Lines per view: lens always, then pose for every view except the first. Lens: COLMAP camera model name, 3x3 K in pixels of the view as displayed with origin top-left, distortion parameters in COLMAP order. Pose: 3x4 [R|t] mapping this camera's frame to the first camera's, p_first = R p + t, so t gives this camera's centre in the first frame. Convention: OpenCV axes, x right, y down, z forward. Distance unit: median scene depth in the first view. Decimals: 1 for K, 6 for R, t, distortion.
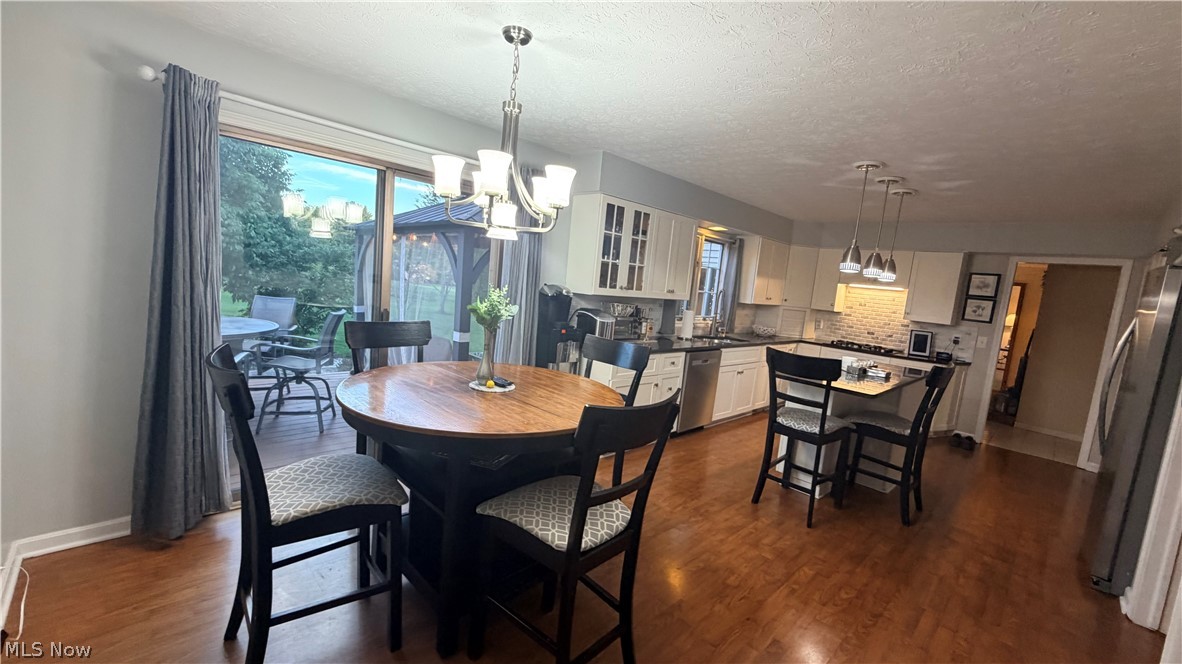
lens RADIAL K [[469.8, 0, 599.0], [0, 469.8, 334.3], [0, 0, 1]] dist [0.001291, 0.000080]
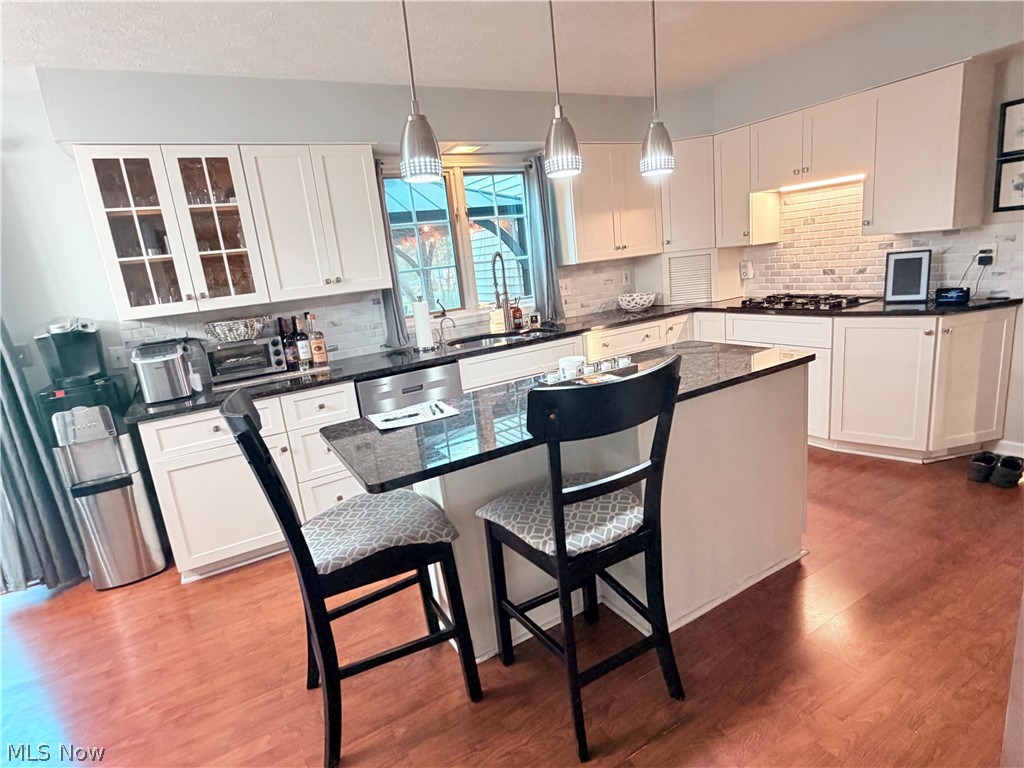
lens RADIAL K [[562.2, 0, 509.2], [0, 562.2, 389.0], [0, 0, 1]] dist [0.003735, 0.000946]
pose [[0.947109, -0.136348, -0.290506, 0.512277], [0.167117, 0.982373, 0.083763, 0.018258], [0.273964, -0.127881, 0.953200, 0.346586]]
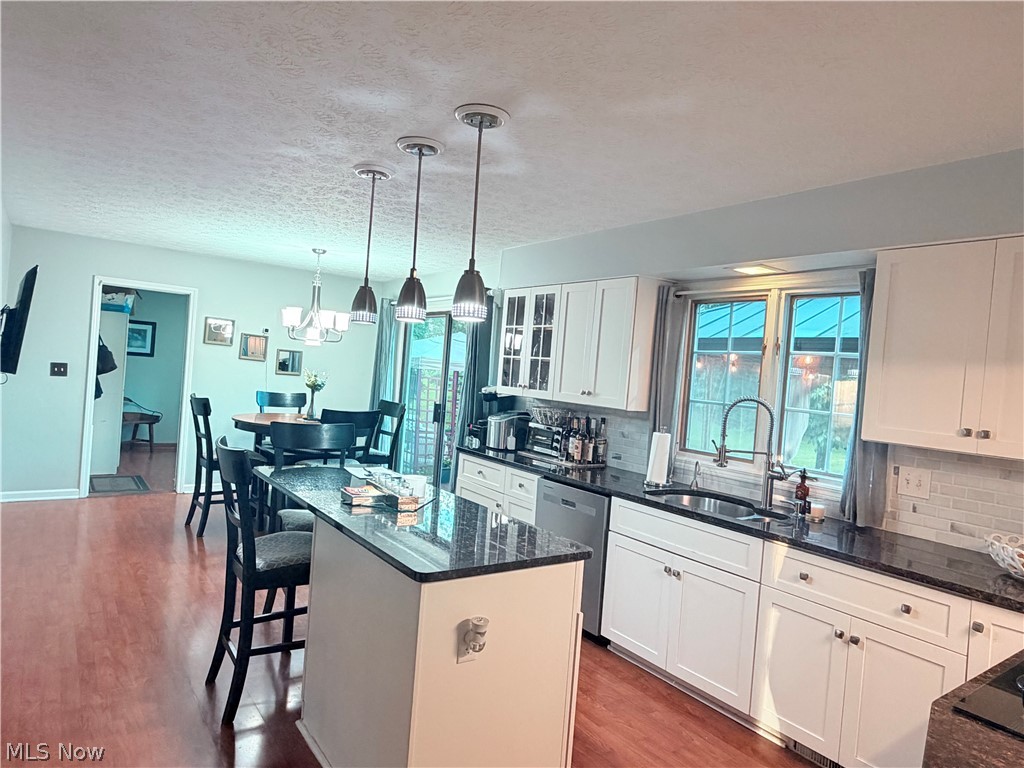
lens RADIAL K [[632.6, 0, 506.7], [0, 632.6, 382.7], [0, 0, 1]] dist [-0.003886, 0.003891]
pose [[-0.161976, -0.080669, -0.983492, 0.993175], [-0.203363, 0.977988, -0.046725, -0.038135], [0.965612, 0.192437, -0.174816, 0.976873]]
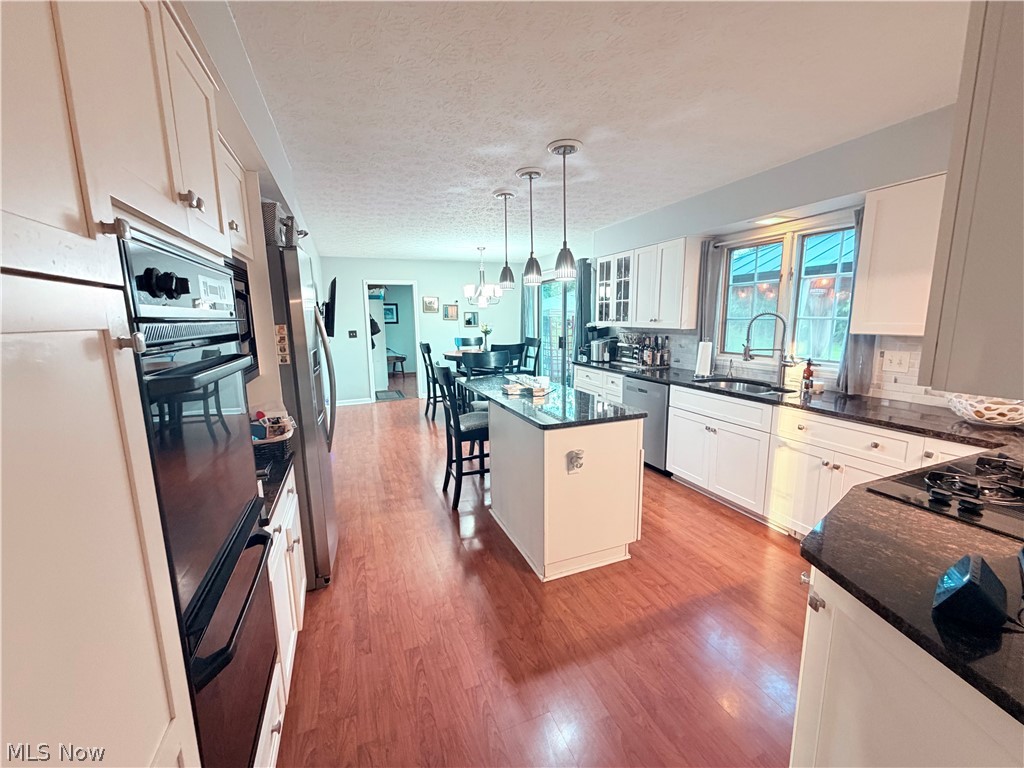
lens RADIAL K [[406.2, 0, 508.0], [0, 406.2, 383.9], [0, 0, 1]] dist [0.000550, 0.000183]
pose [[-0.407099, 0.071954, -0.910546, 1.033060], [-0.124144, 0.983283, 0.133205, -0.031599], [0.904908, 0.167266, -0.391360, 1.012796]]
